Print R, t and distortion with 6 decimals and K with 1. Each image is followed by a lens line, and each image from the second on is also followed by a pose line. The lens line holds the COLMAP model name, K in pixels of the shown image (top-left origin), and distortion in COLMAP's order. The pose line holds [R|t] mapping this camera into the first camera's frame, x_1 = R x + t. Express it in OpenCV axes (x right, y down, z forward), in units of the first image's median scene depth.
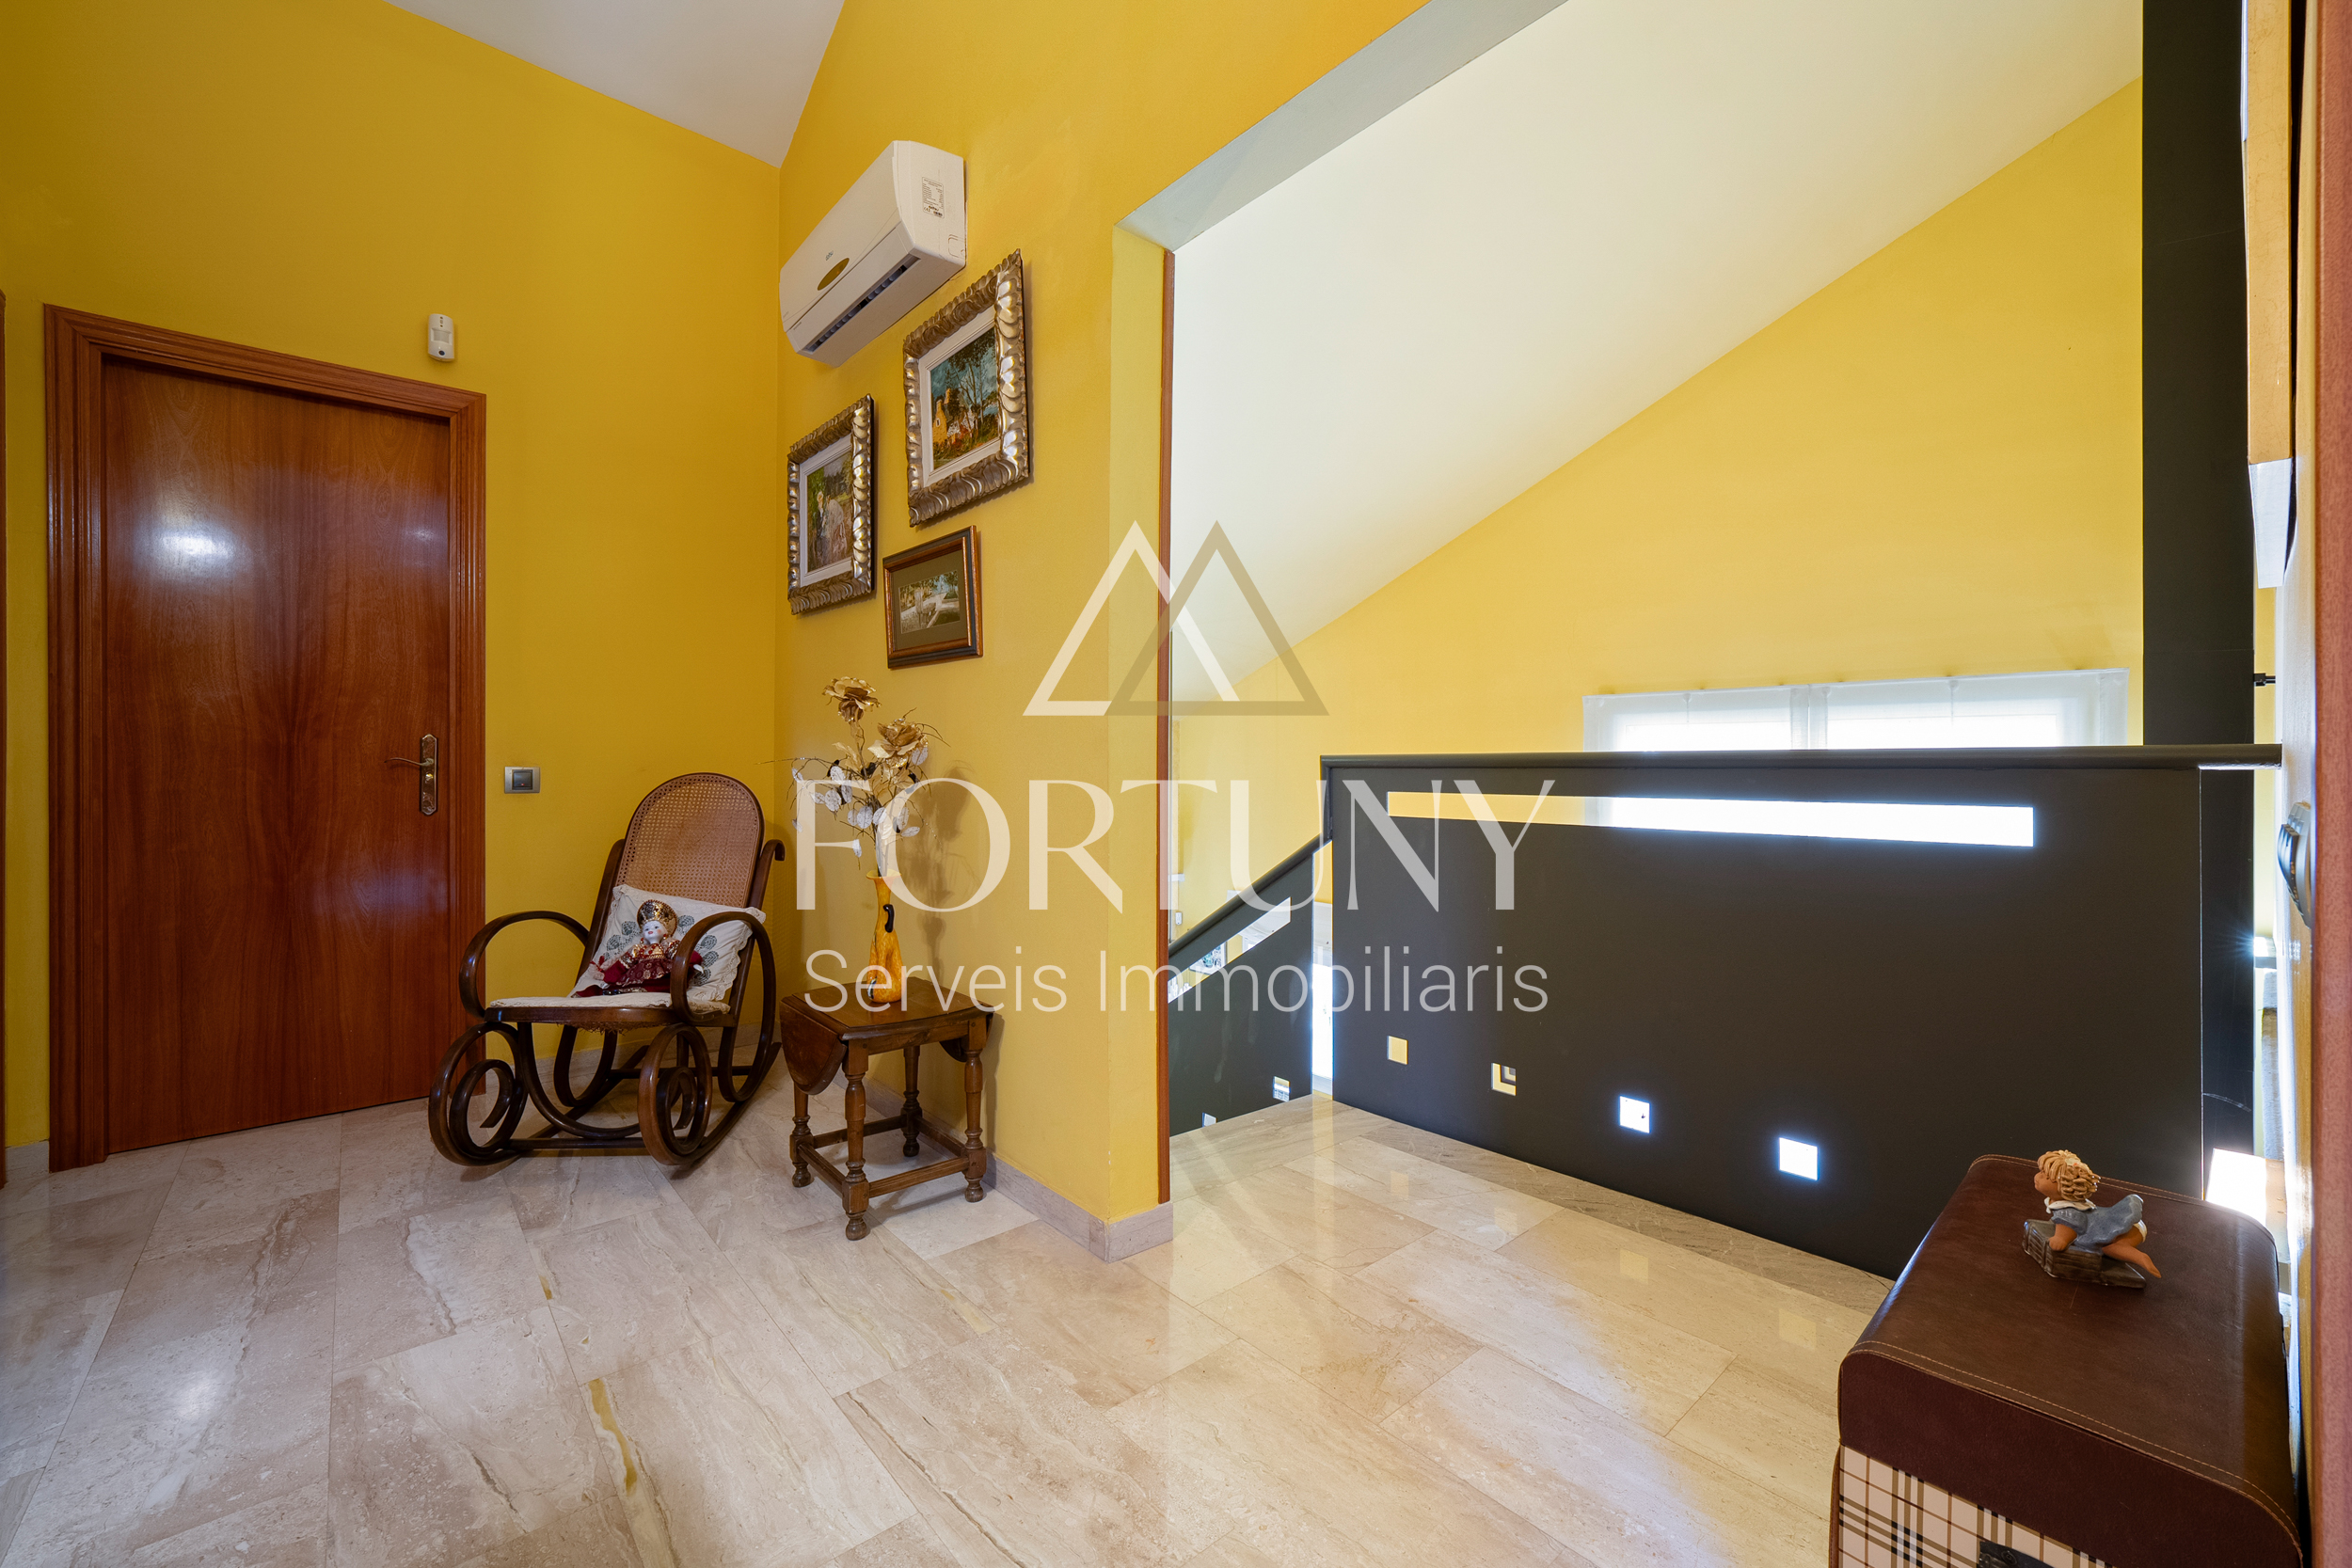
lens RADIAL K [[911.9, 0, 1173.8], [0, 911.9, 772.2], [0, 0, 1]] dist [-0.002740, -0.000737]
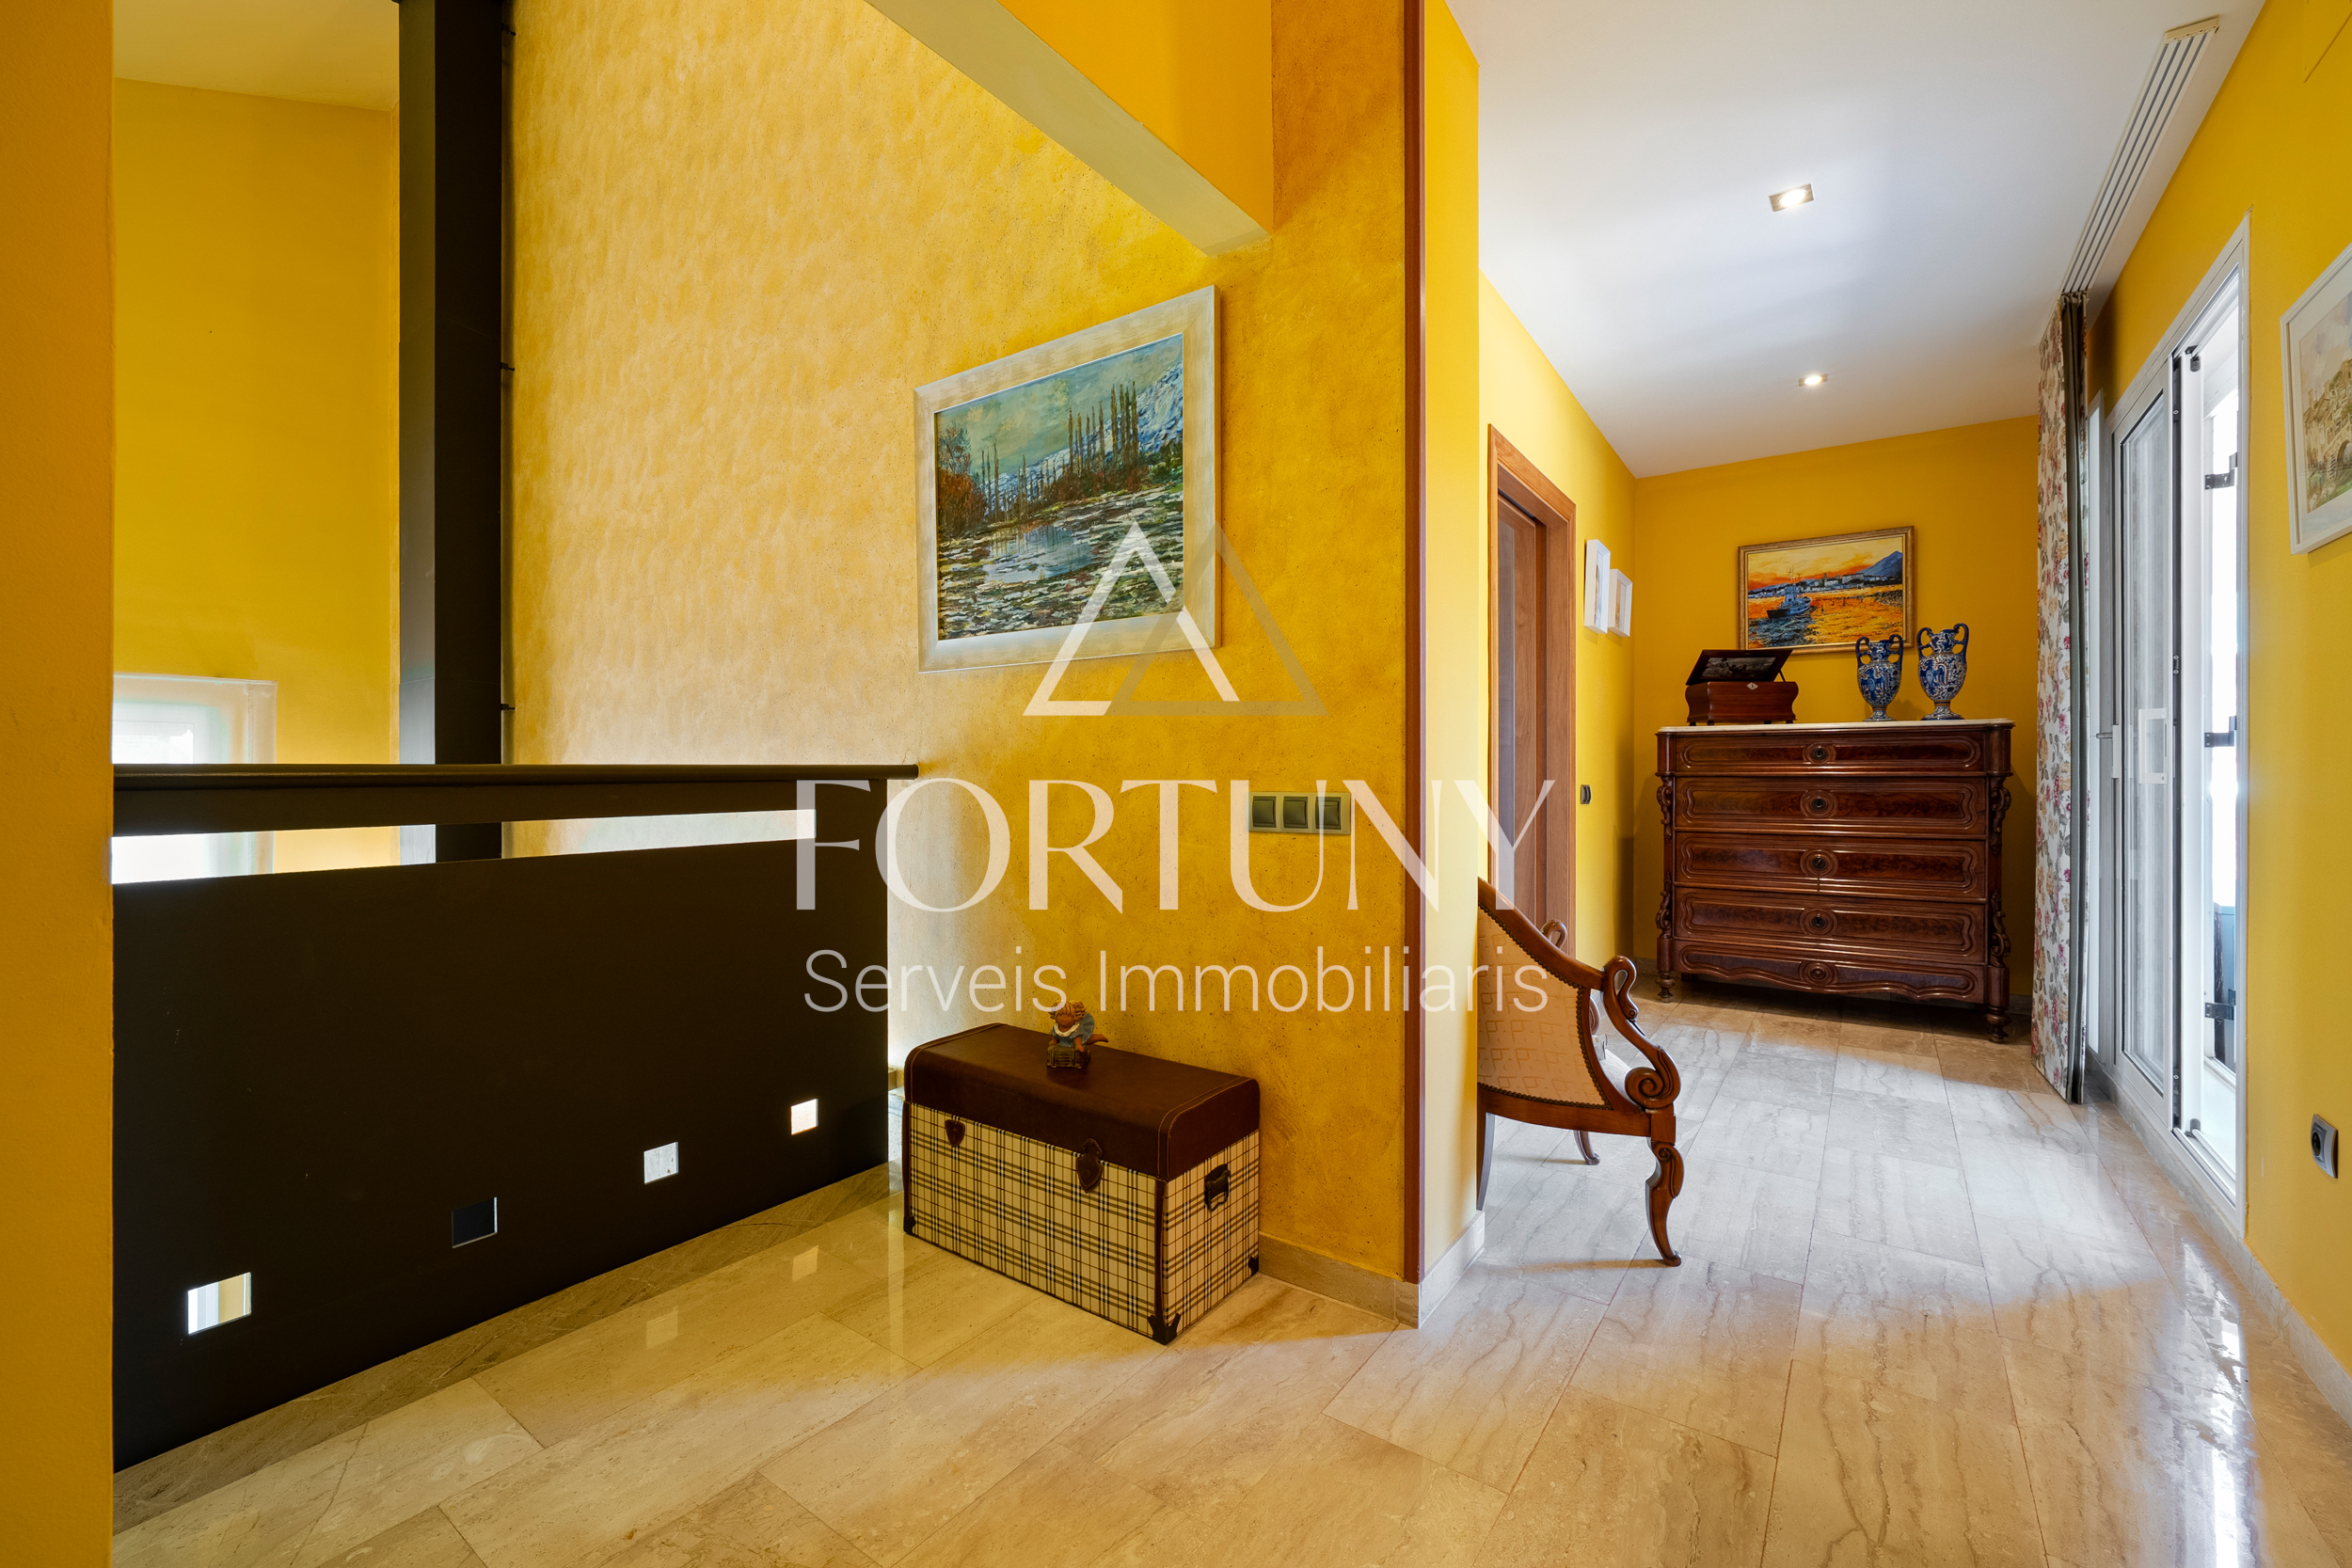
lens RADIAL K [[951.4, 0, 1158.7], [0, 951.4, 768.1], [0, 0, 1]] dist [-0.005941, 0.000402]
pose [[-0.186534, 0.009029, 0.982407, -0.490184], [0.010499, 0.999919, -0.007196, -0.011697], [-0.982392, 0.008972, -0.186613, 0.644915]]
